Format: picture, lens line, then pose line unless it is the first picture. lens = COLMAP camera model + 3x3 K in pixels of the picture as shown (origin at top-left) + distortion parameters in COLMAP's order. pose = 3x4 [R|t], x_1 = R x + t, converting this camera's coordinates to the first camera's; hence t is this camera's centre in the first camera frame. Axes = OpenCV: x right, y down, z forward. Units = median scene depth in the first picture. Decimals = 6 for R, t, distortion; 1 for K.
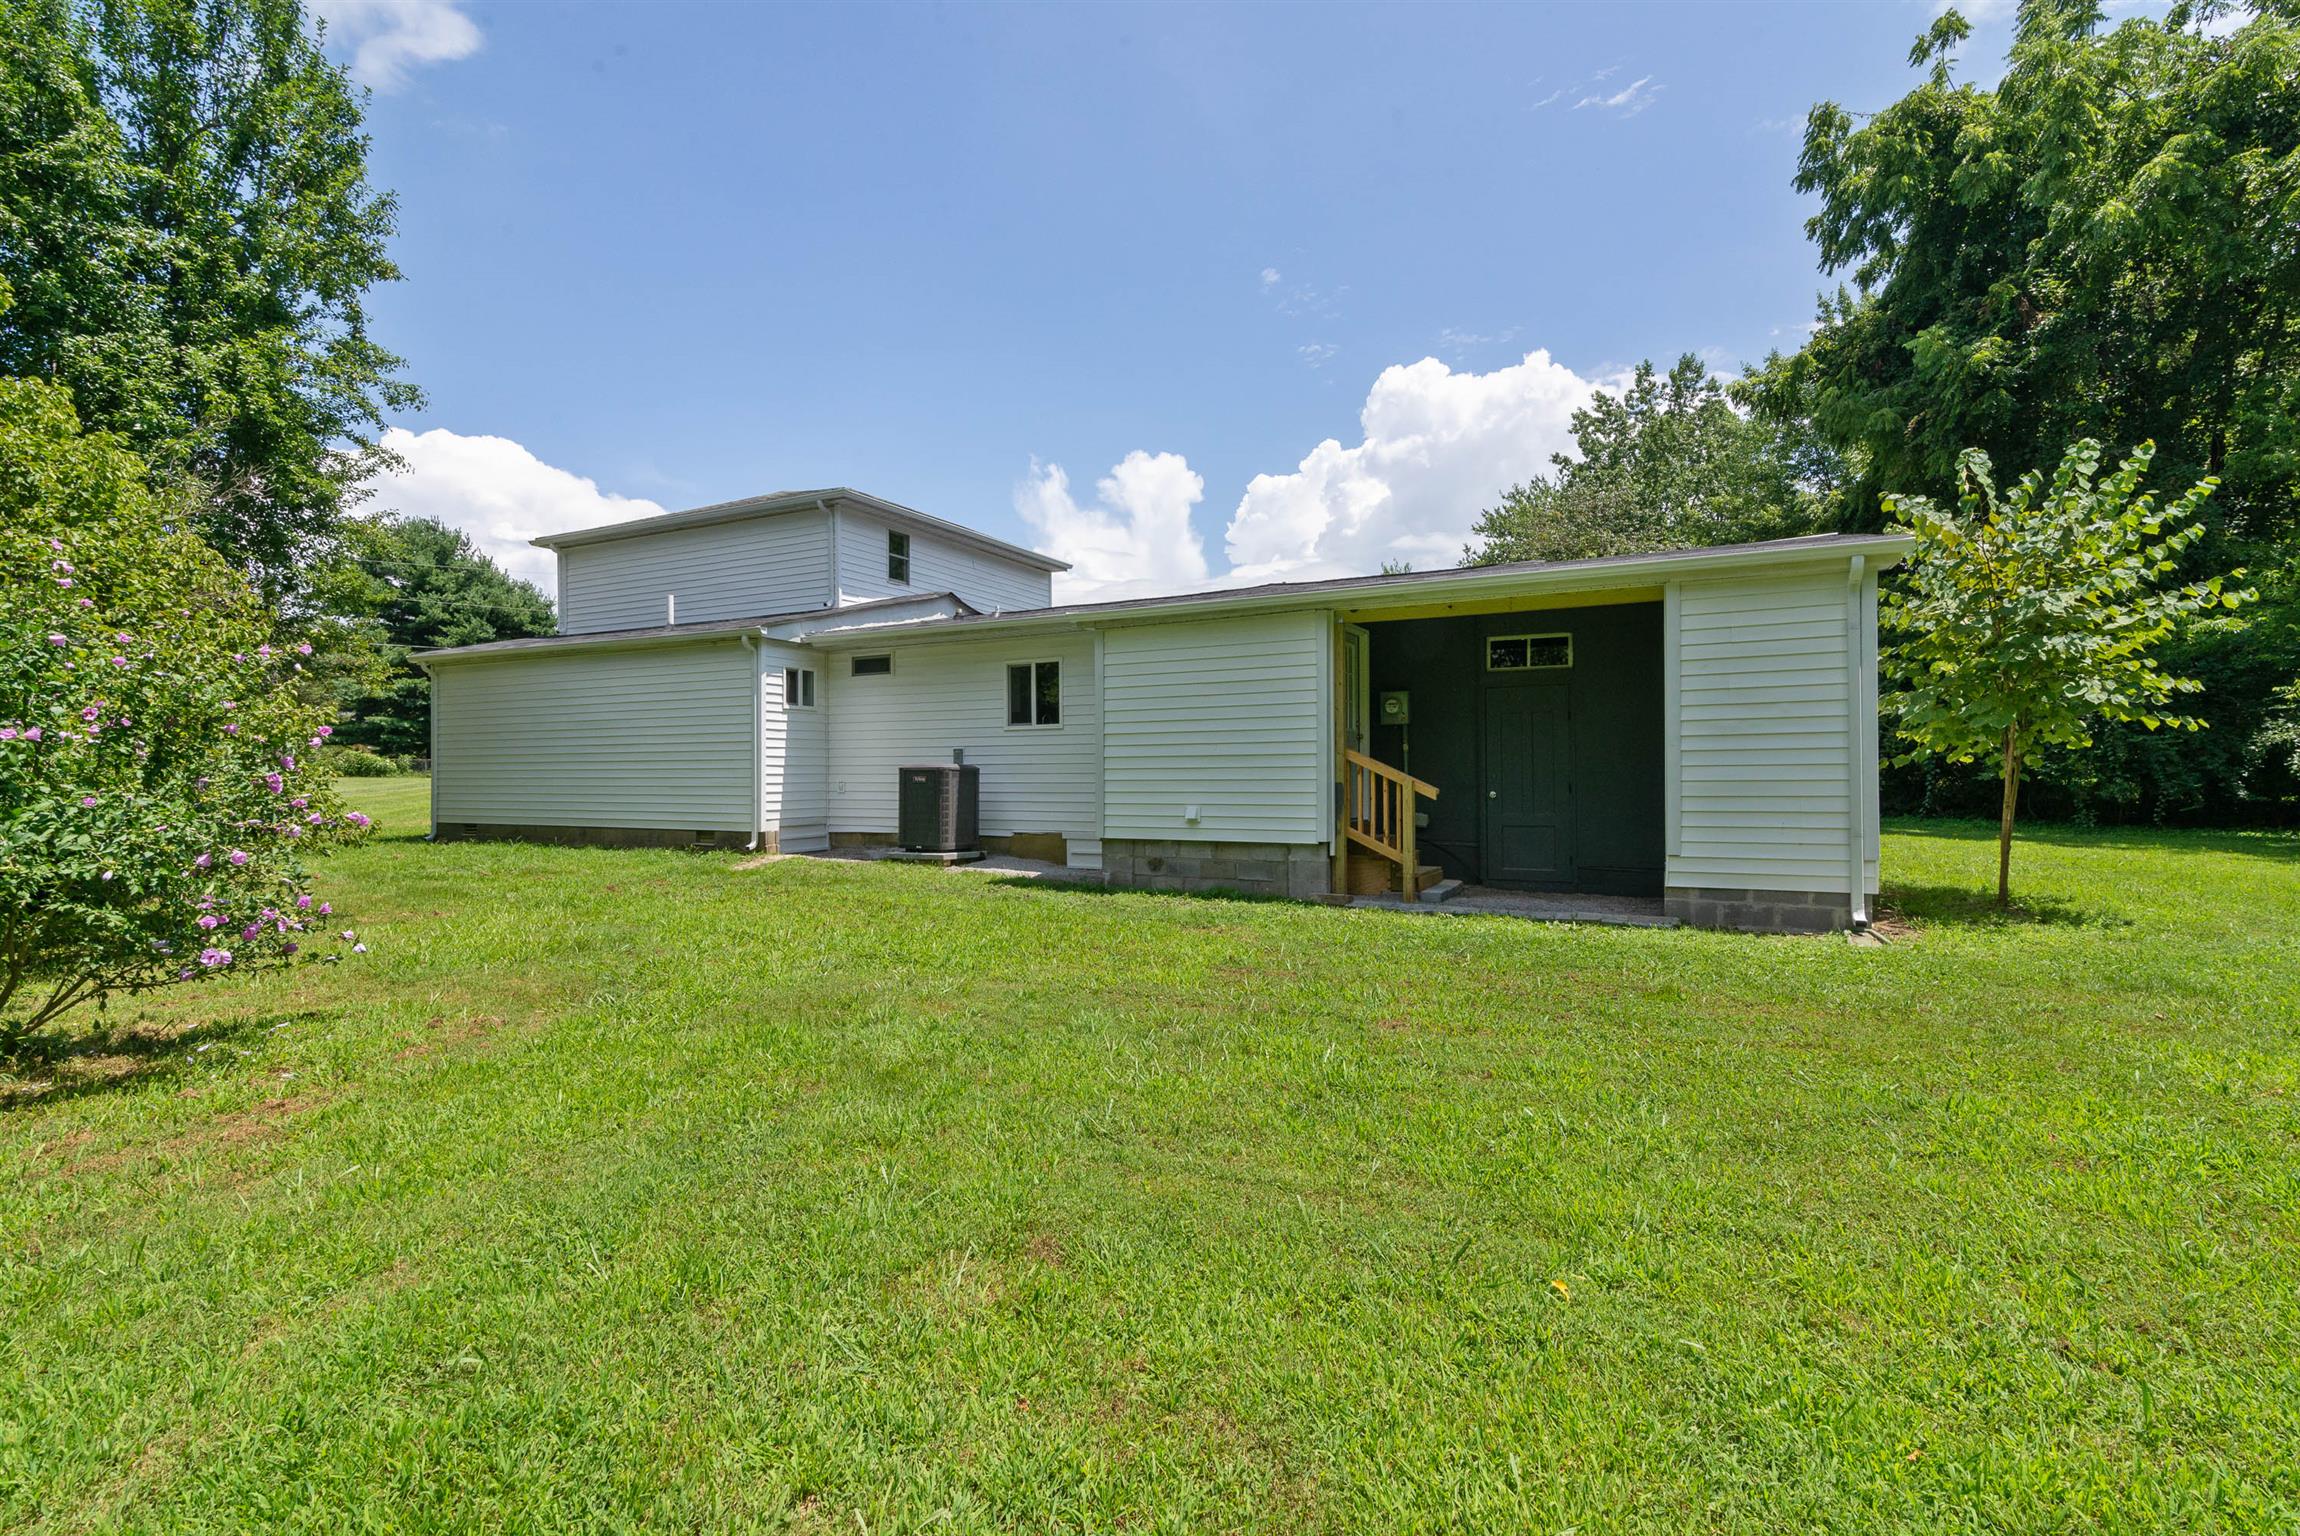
lens RADIAL K [[1082.3, 0, 1147.1], [0, 1082.3, 774.5], [0, 0, 1]] dist [-0.005931, 0.001027]
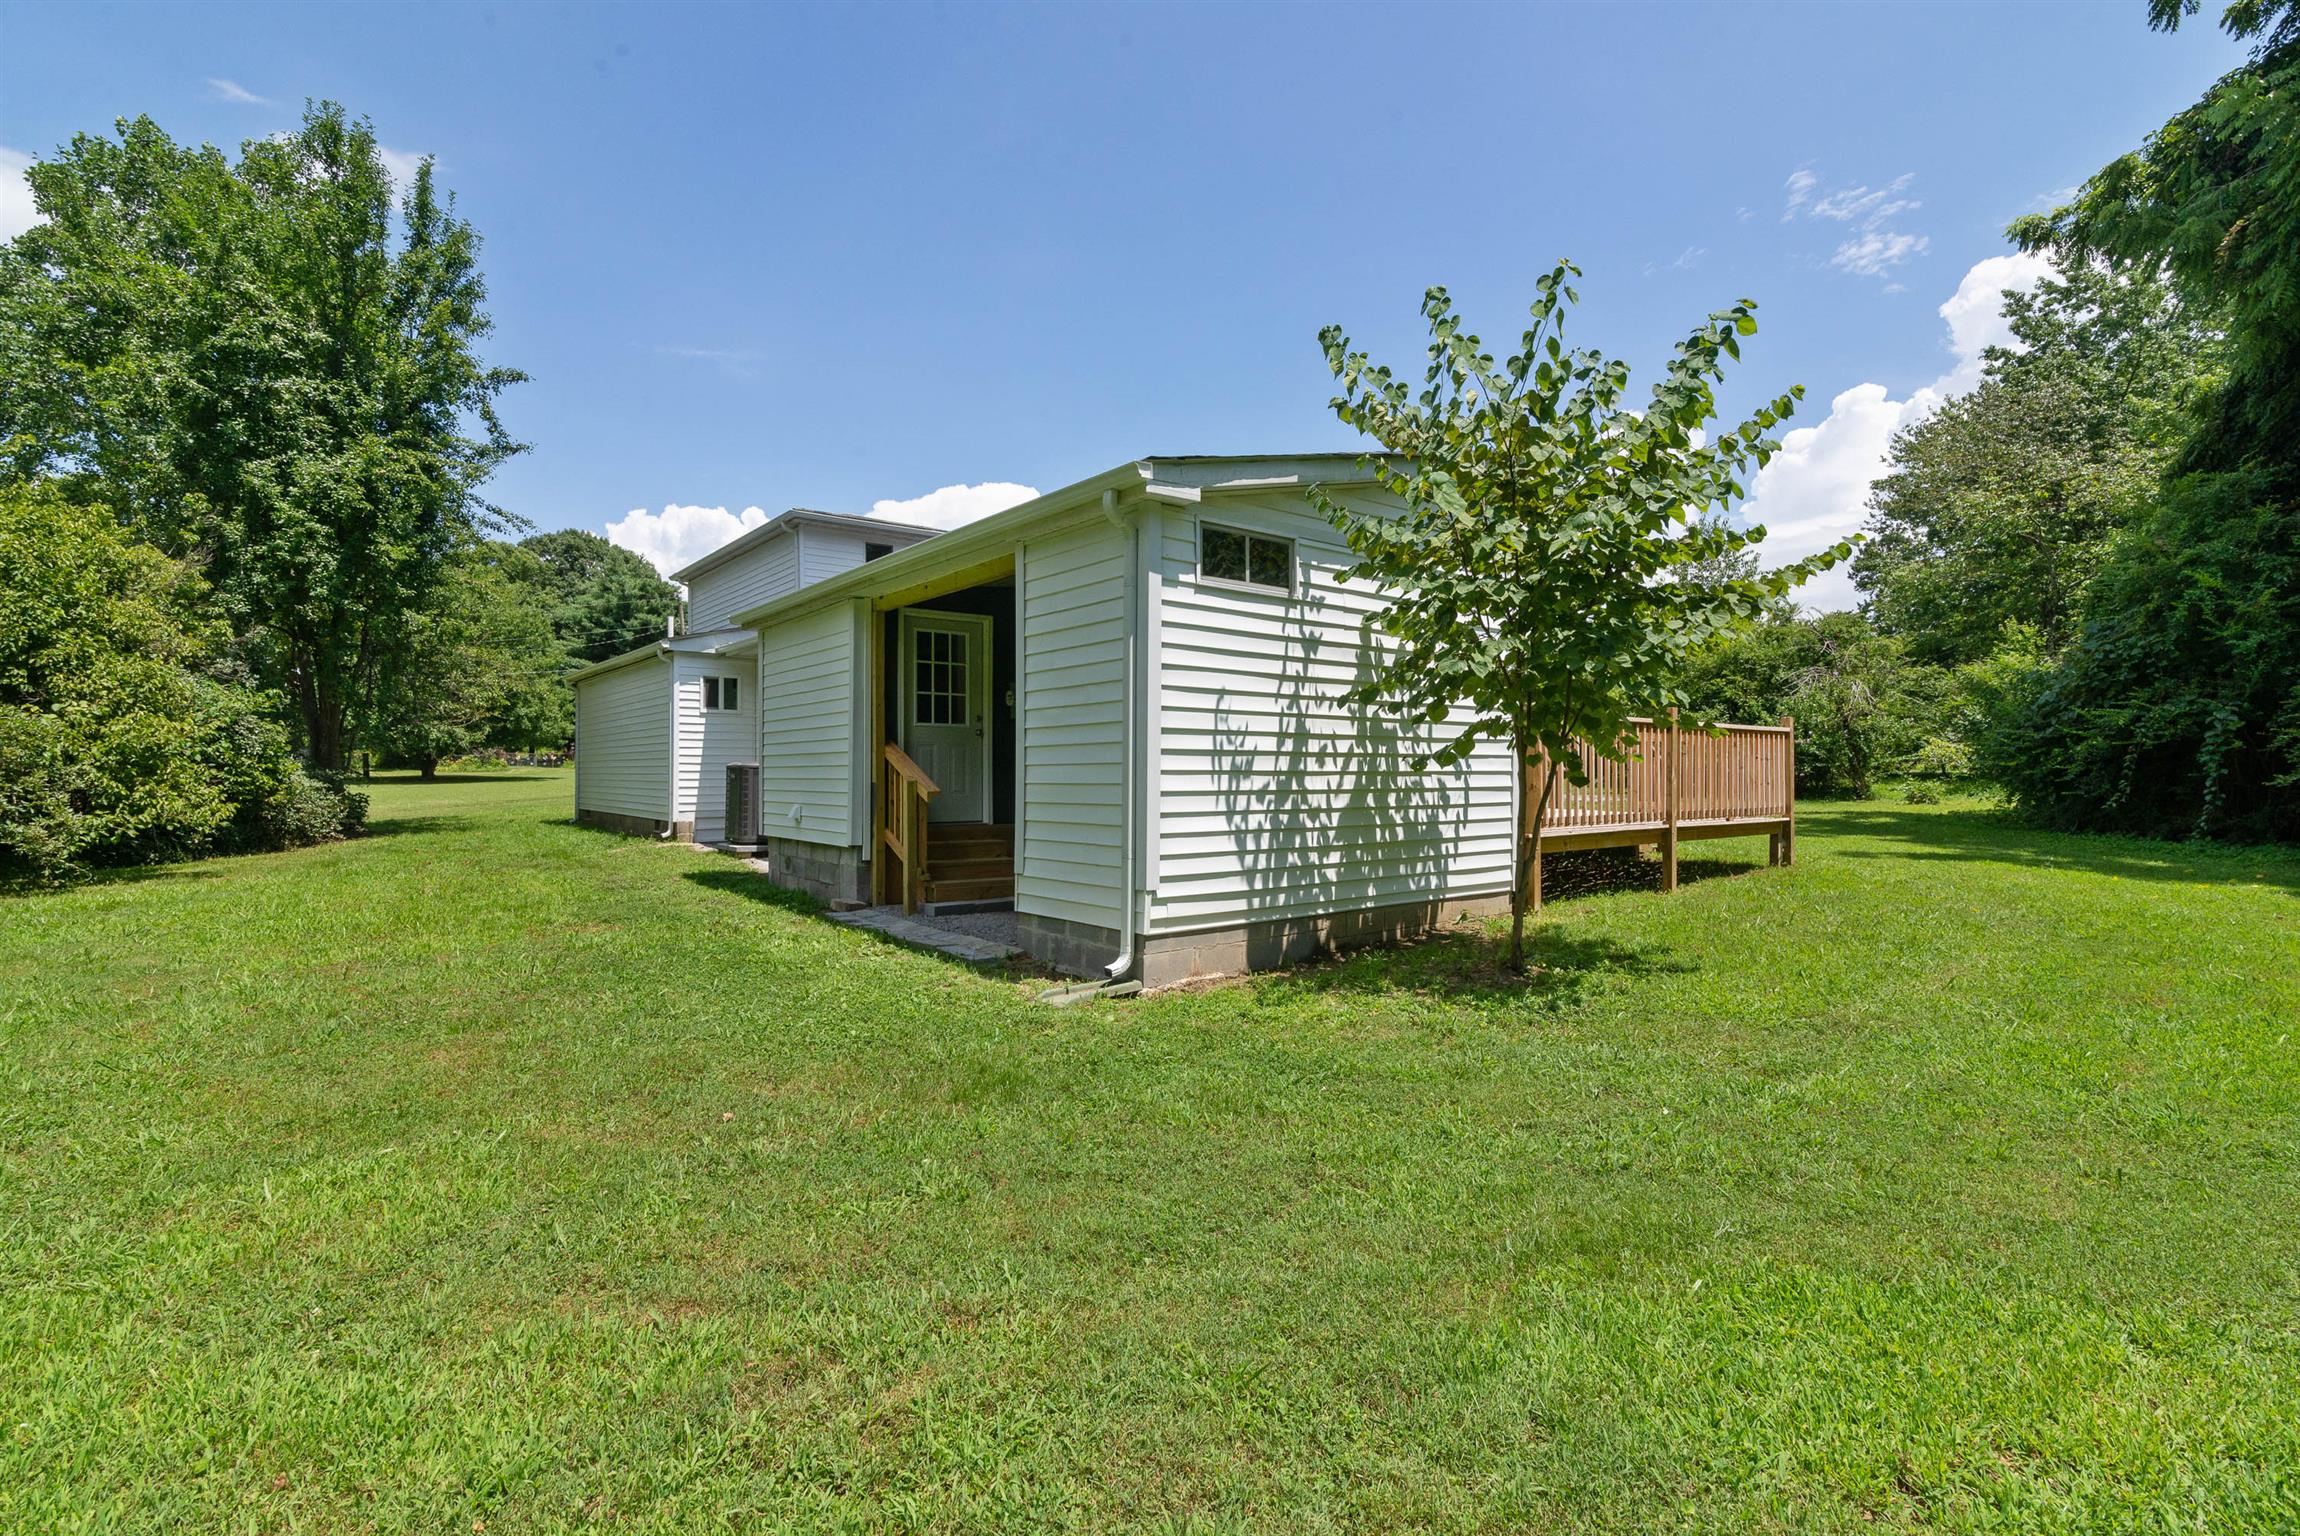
lens RADIAL K [[1082.3, 0, 1148.2], [0, 1082.3, 771.7], [0, 0, 1]] dist [-0.005931, 0.001027]
pose [[0.903747, -0.000330, -0.428066, 0.576745], [0.002942, 0.999981, 0.005441, -0.004480], [0.428057, -0.006176, 0.903731, 0.184267]]
